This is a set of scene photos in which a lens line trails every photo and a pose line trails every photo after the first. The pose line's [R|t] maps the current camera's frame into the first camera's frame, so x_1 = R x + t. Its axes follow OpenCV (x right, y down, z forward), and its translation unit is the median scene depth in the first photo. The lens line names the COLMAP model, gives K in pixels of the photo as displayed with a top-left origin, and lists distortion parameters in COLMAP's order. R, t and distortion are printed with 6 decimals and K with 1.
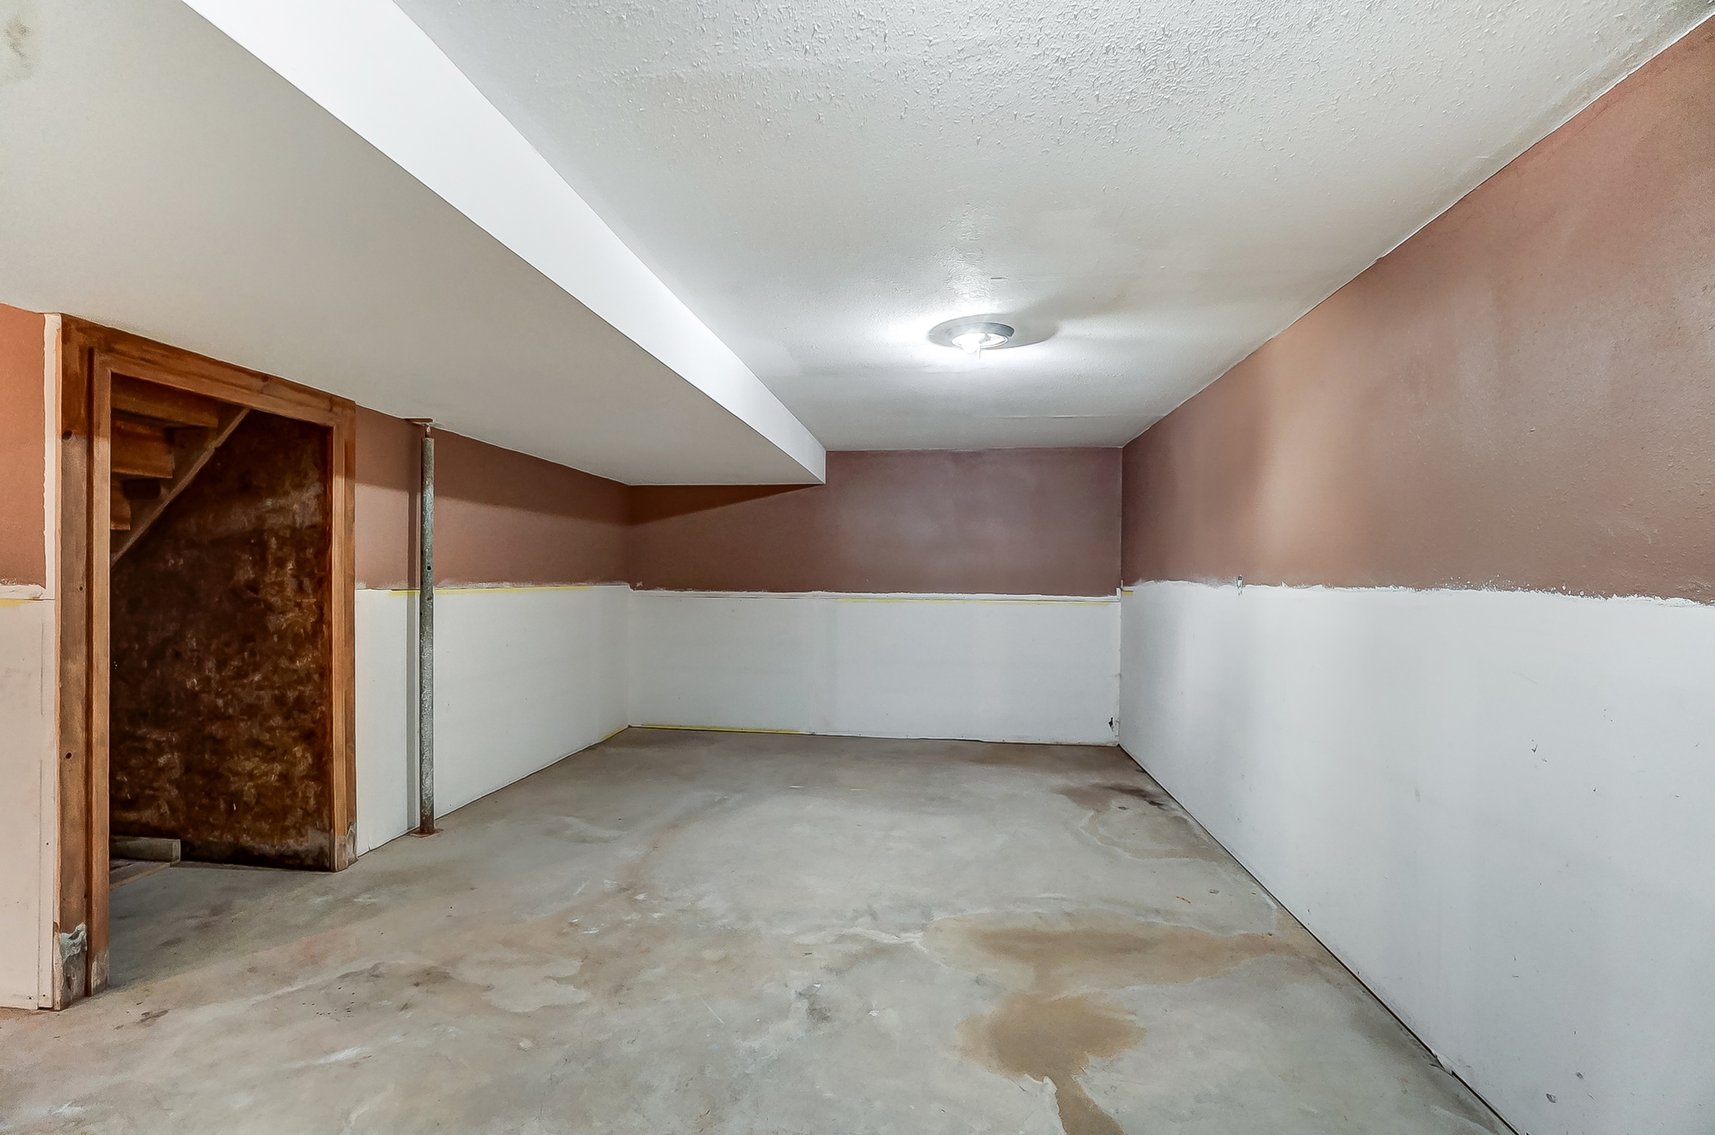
lens RADIAL K [[767.2, 0, 847.6], [0, 767.2, 562.3], [0, 0, 1]] dist [-0.027919, 0.013452]
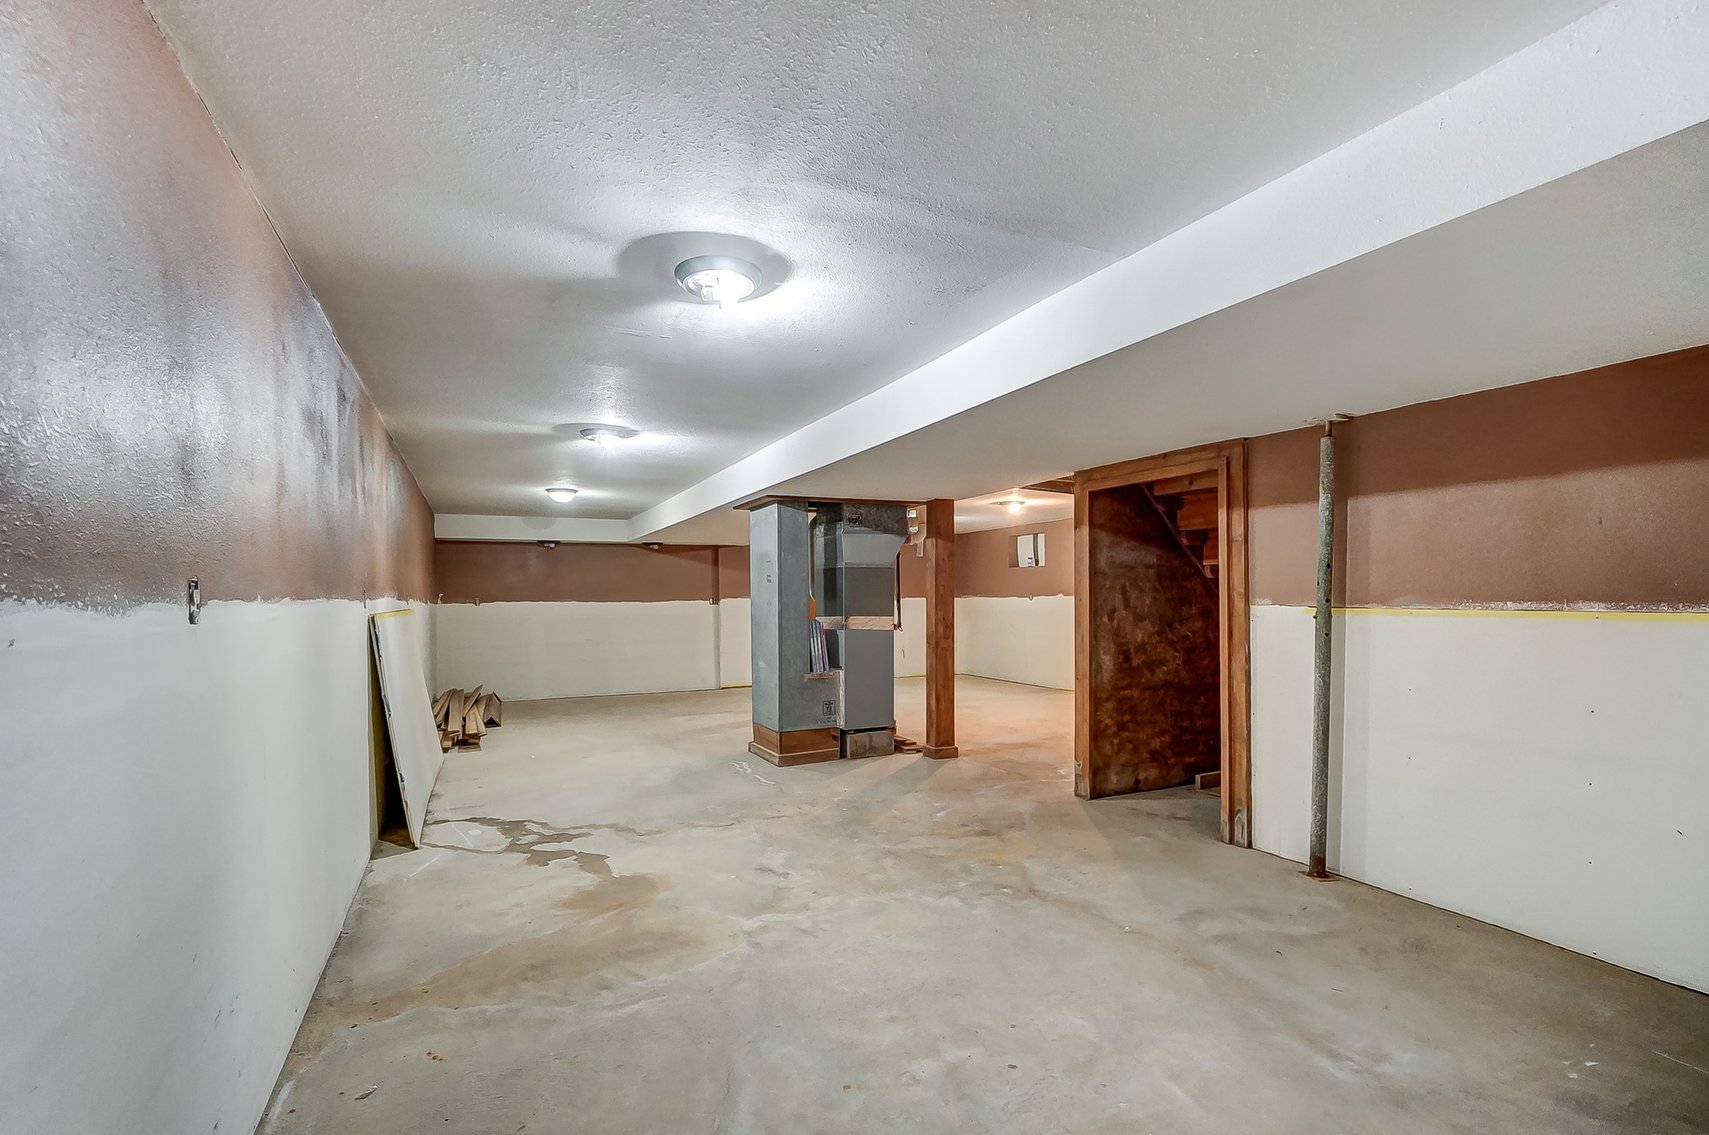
lens RADIAL K [[764.5, 0, 844.6], [0, 764.5, 562.3], [0, 0, 1]] dist [-0.027919, 0.013452]
pose [[-0.834082, -0.031263, -0.550754, 0.553729], [0.004941, 0.997929, -0.064128, 0.048671], [0.551618, -0.056210, -0.832201, 1.899286]]
